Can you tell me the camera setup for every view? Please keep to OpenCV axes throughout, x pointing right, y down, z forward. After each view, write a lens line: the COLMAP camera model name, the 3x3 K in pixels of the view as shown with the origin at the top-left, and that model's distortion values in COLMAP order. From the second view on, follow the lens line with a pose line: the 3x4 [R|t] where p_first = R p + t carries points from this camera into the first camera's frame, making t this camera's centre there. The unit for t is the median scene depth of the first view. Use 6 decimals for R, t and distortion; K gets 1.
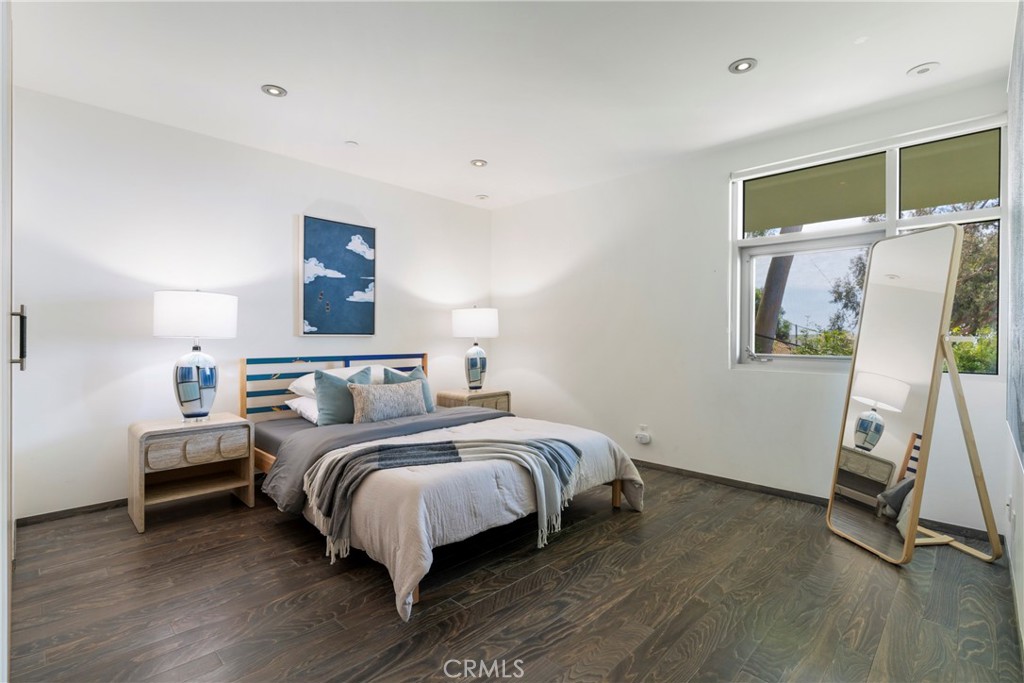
lens RADIAL K [[486.5, 0, 515.3], [0, 486.5, 339.7], [0, 0, 1]] dist [-0.002905, -0.000889]
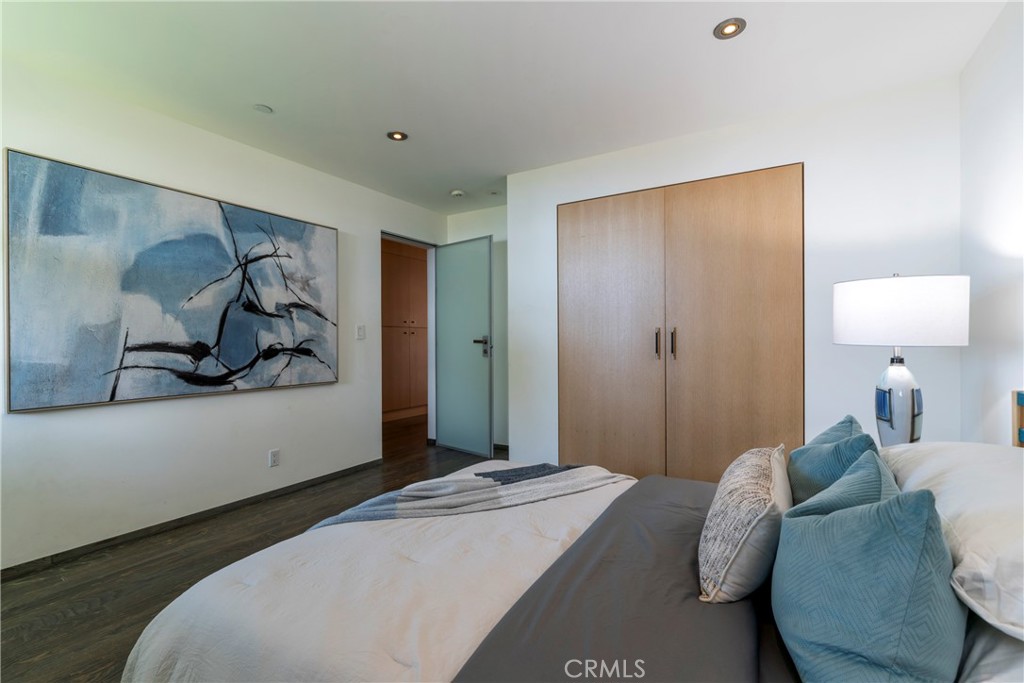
lens RADIAL K [[466.8, 0, 514.3], [0, 466.8, 340.5], [0, 0, 1]] dist [-0.000594, 0.000485]
pose [[-0.973884, 0.003275, -0.227023, 0.017741], [0.001830, 0.999977, 0.006575, -0.023096], [0.227039, 0.005988, -0.973867, 2.400164]]
